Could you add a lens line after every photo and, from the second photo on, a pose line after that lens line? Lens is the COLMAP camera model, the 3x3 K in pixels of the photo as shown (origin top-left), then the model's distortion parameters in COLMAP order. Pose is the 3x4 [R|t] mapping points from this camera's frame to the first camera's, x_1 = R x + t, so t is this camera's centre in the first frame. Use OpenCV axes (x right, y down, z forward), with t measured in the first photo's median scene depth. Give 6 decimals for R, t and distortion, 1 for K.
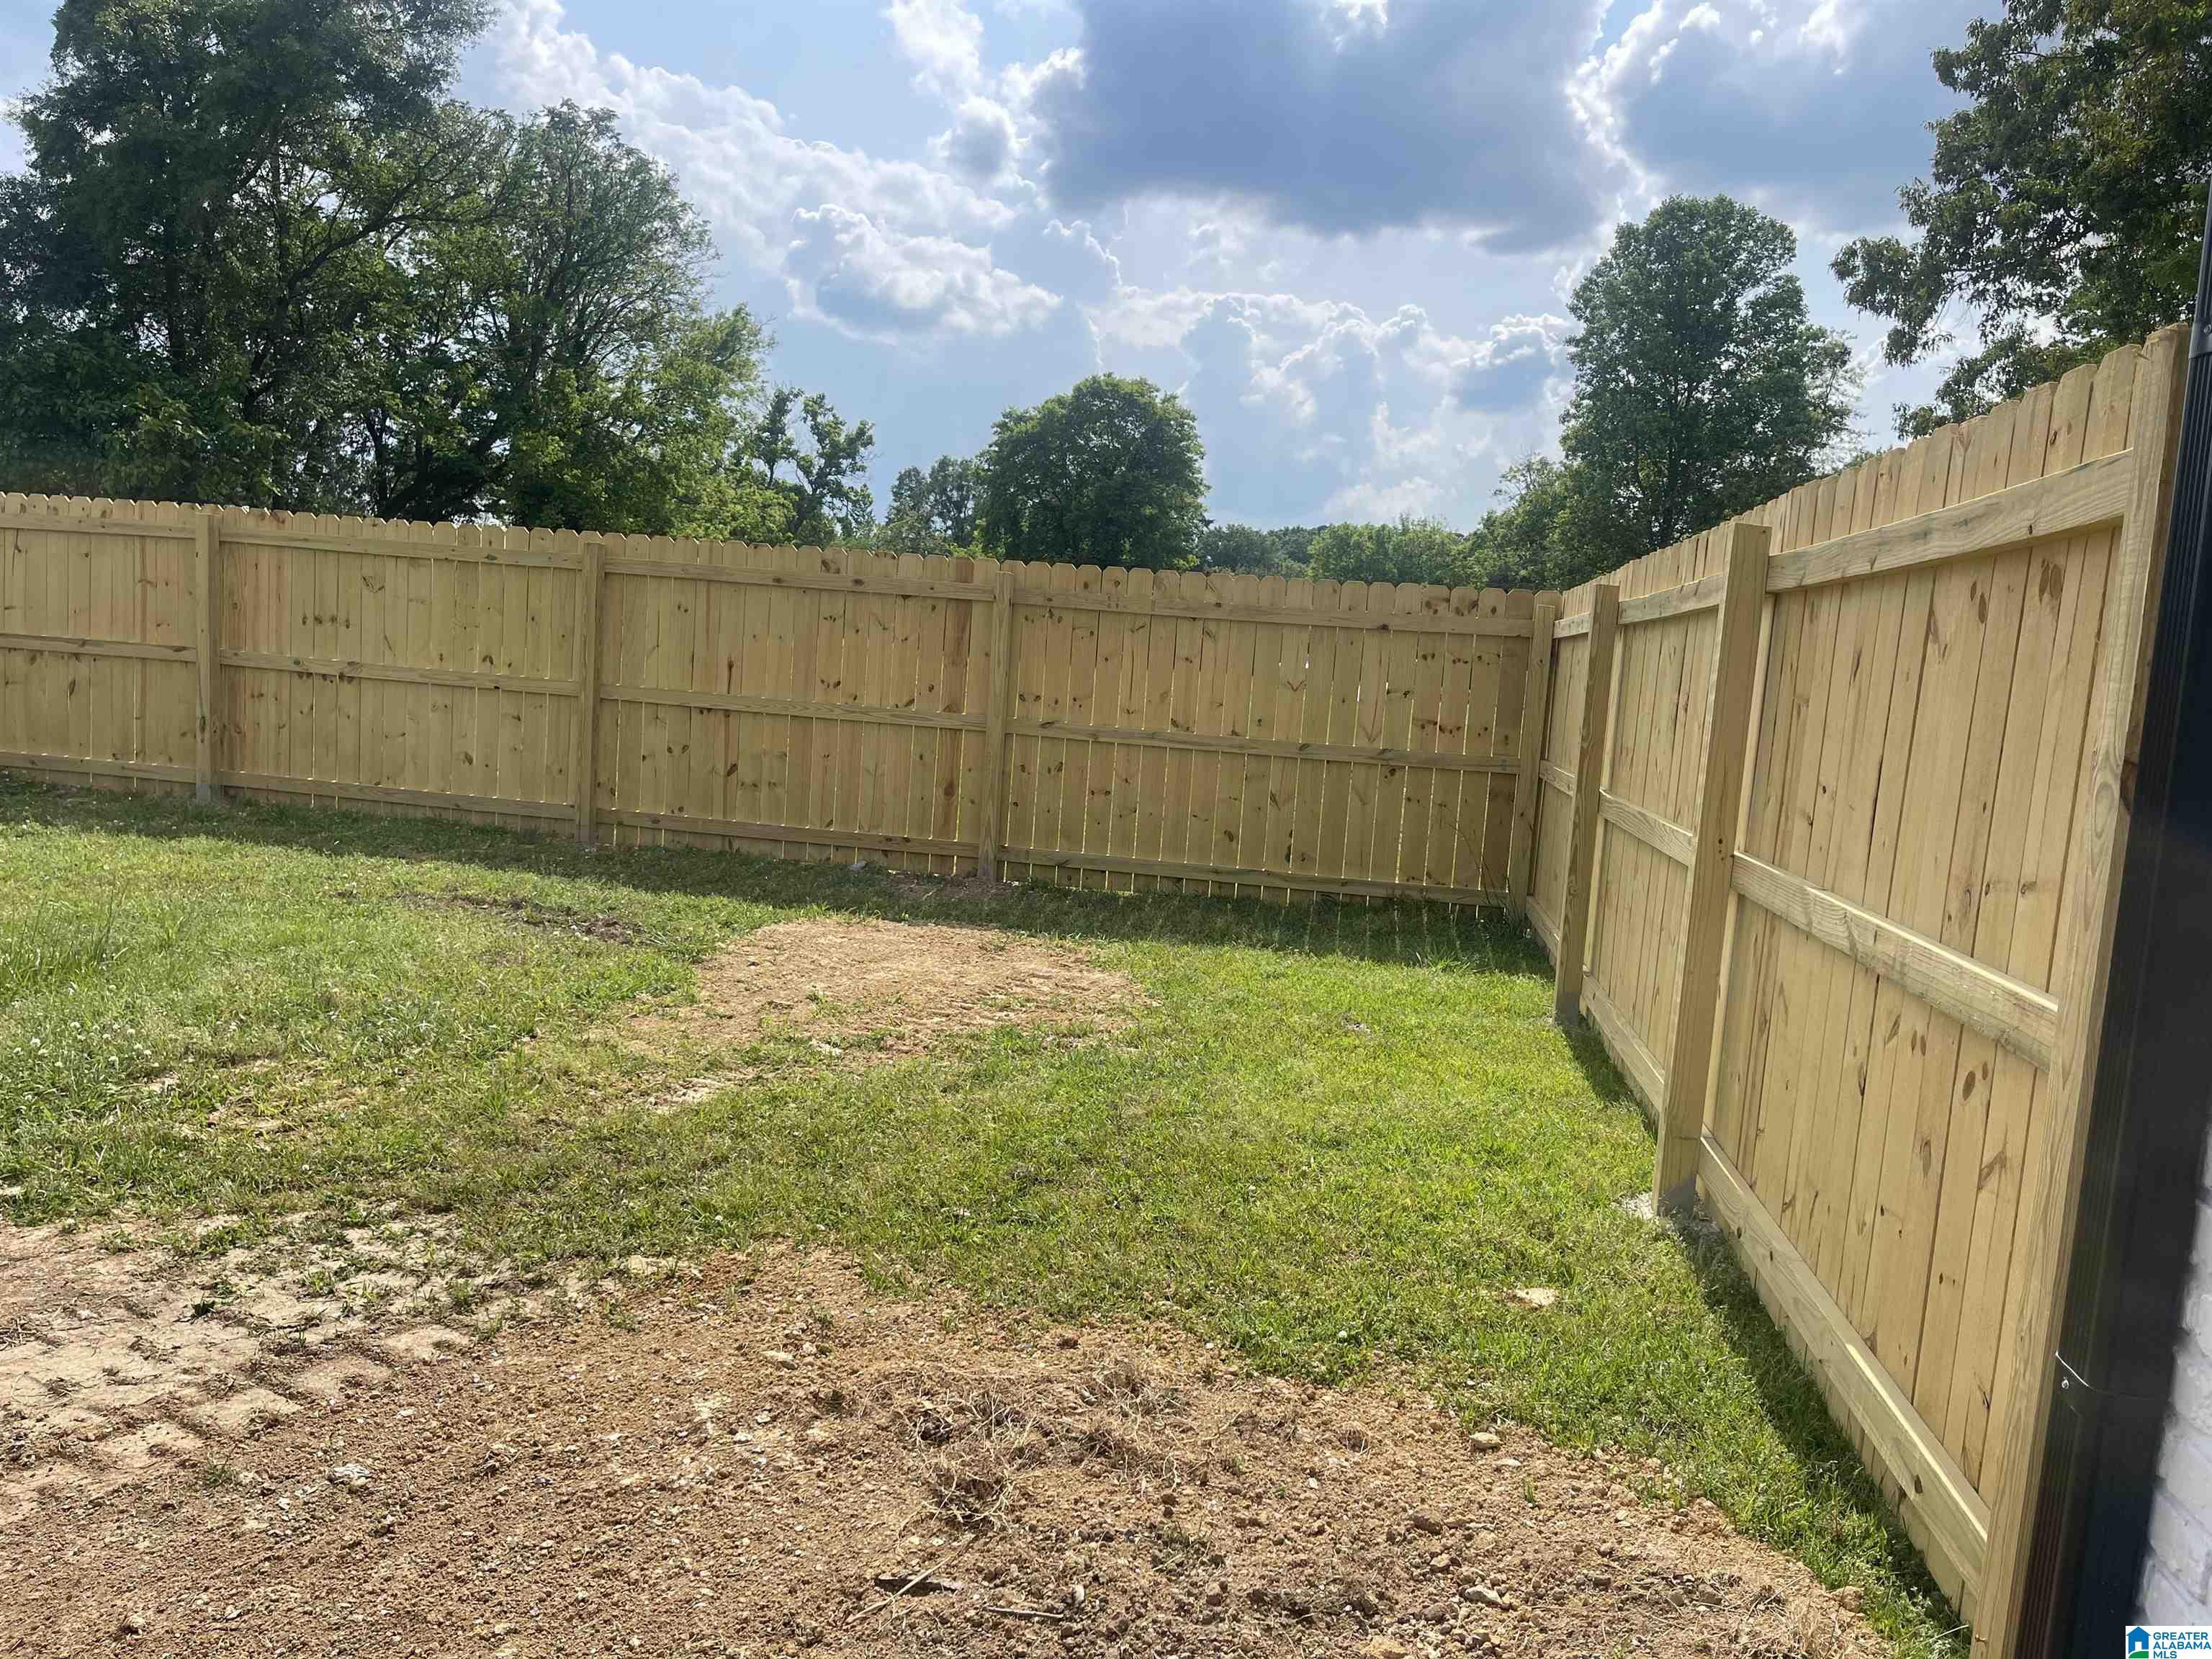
lens RADIAL K [[1680.1, 0, 1112.8], [0, 1680.1, 824.7], [0, 0, 1]] dist [0.064694, -0.061343]
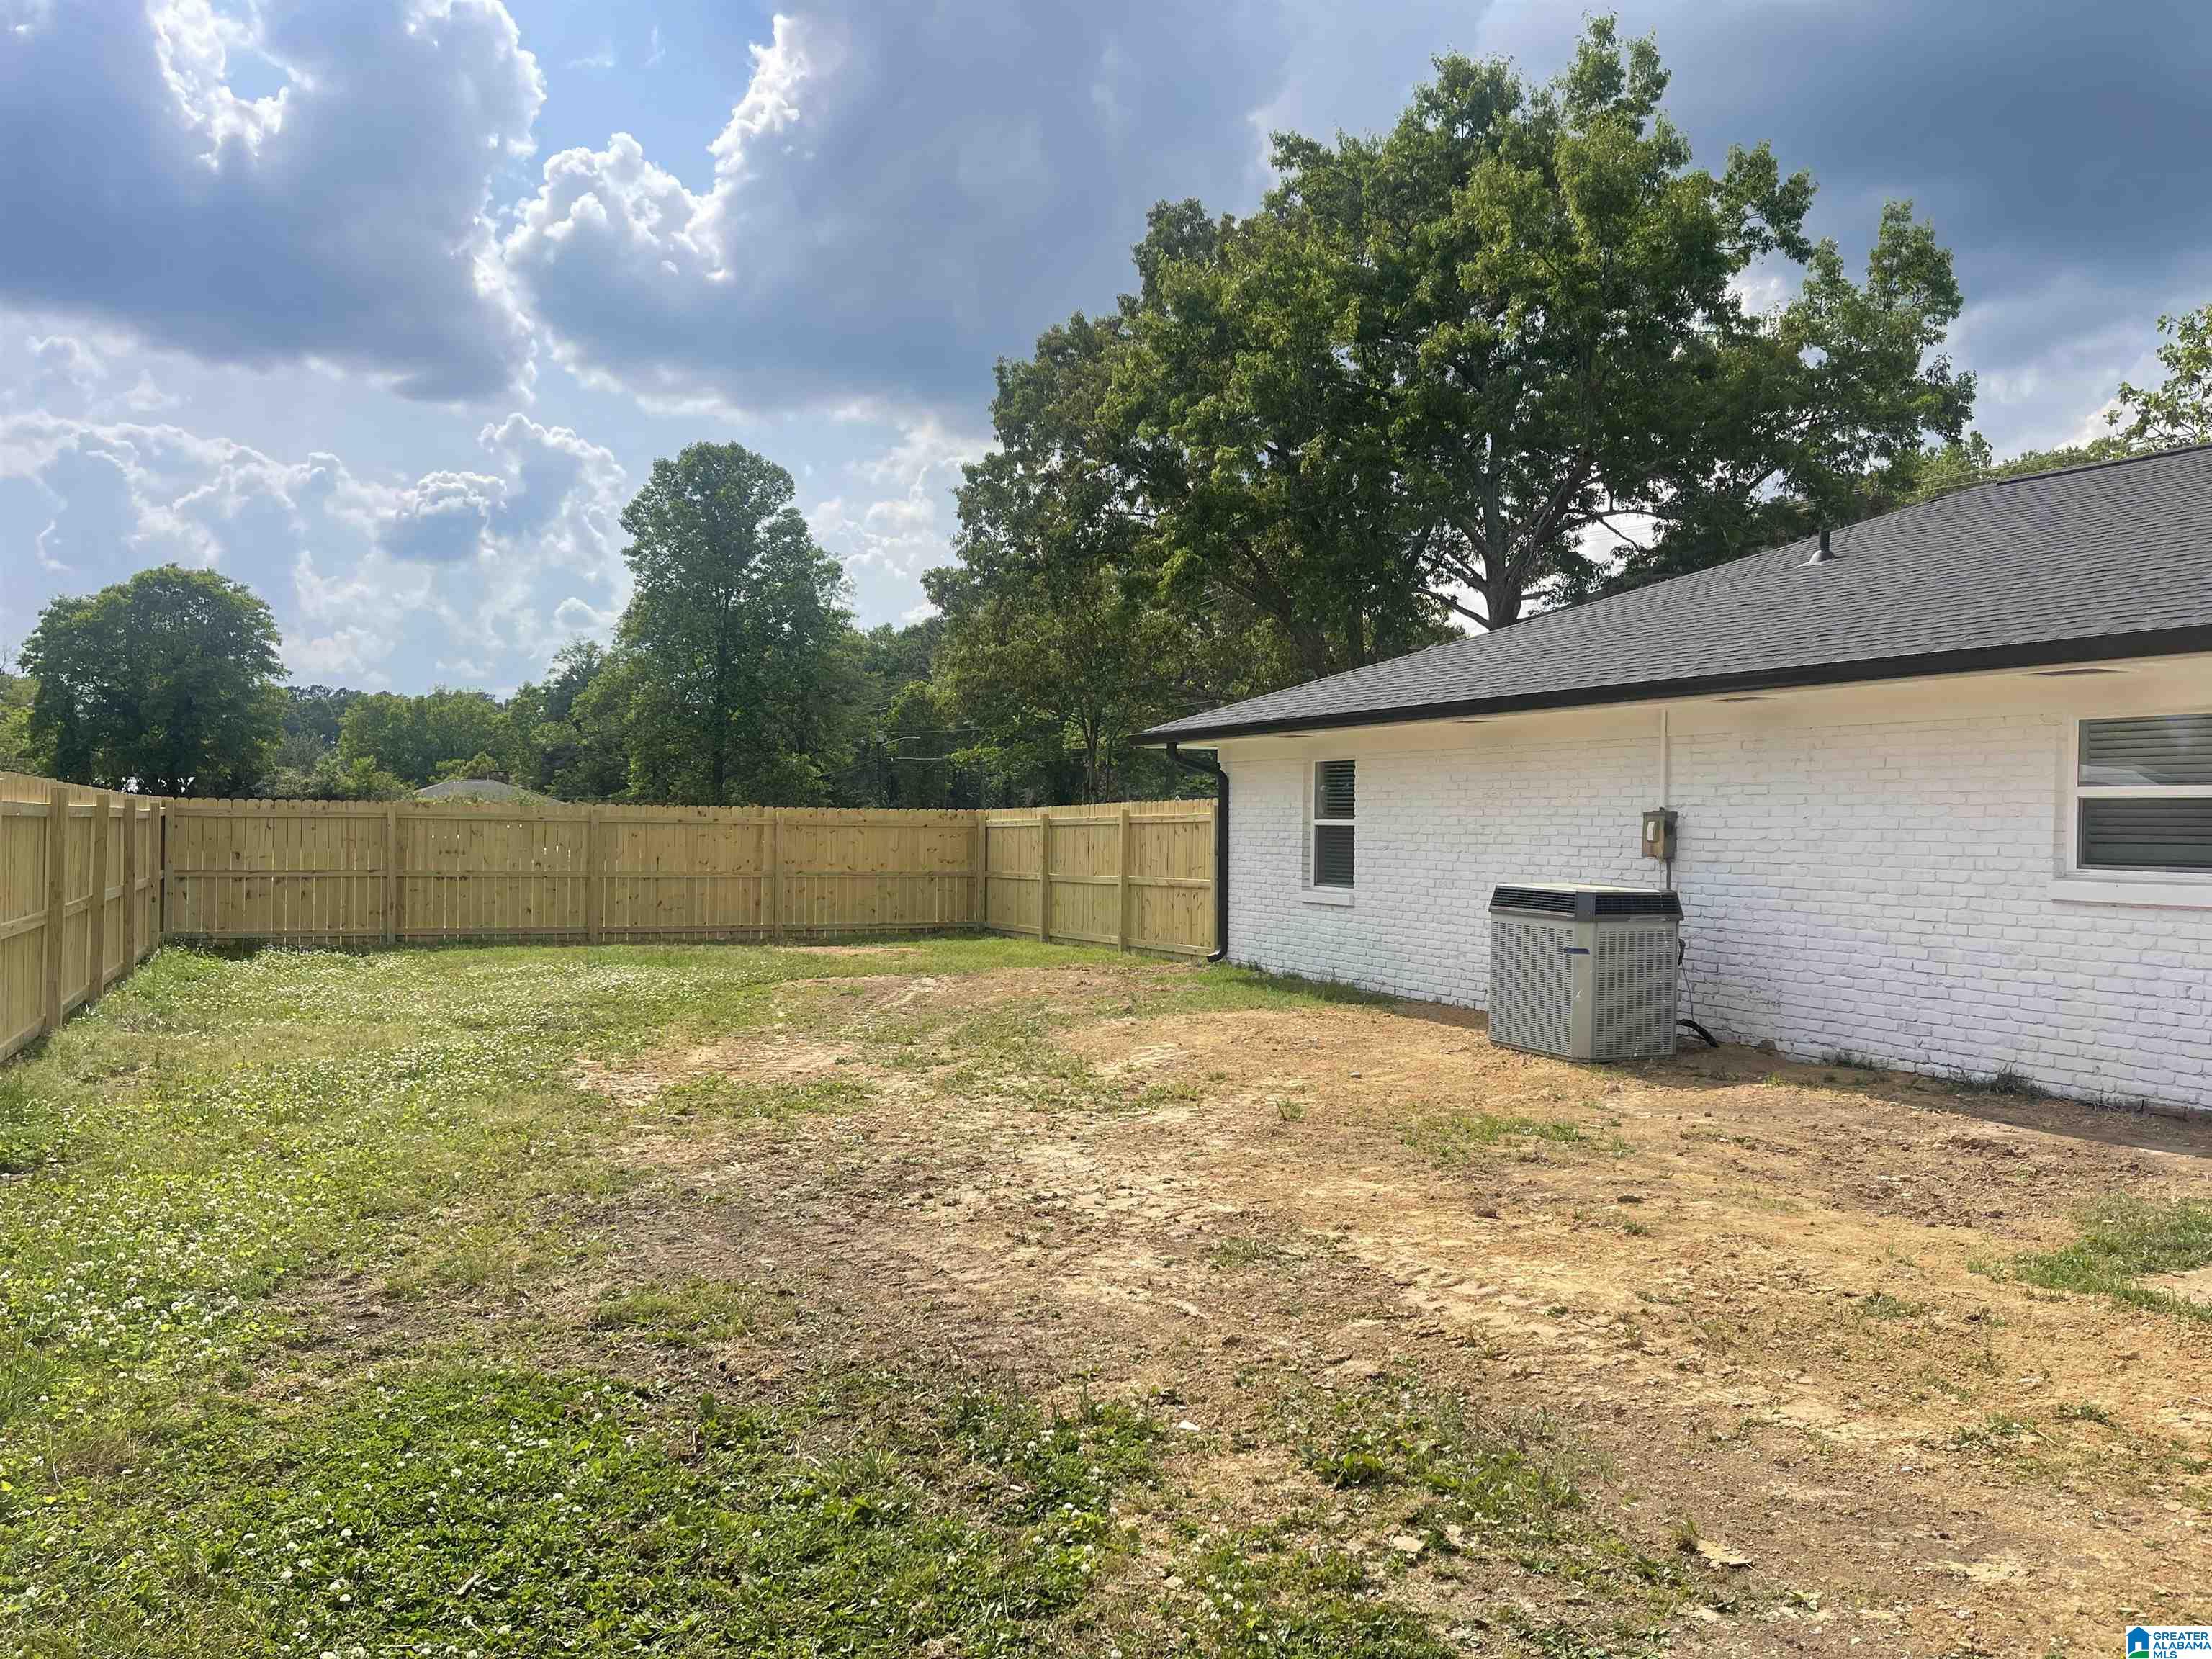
lens RADIAL K [[1680.1, 0, 1107.2], [0, 1680.1, 830.6], [0, 0, 1]] dist [0.064694, -0.061343]
pose [[0.828010, -0.065223, 0.556908, -0.118556], [0.111607, 0.992509, -0.049698, 0.005792], [-0.549494, 0.103305, 0.829086, -0.143430]]
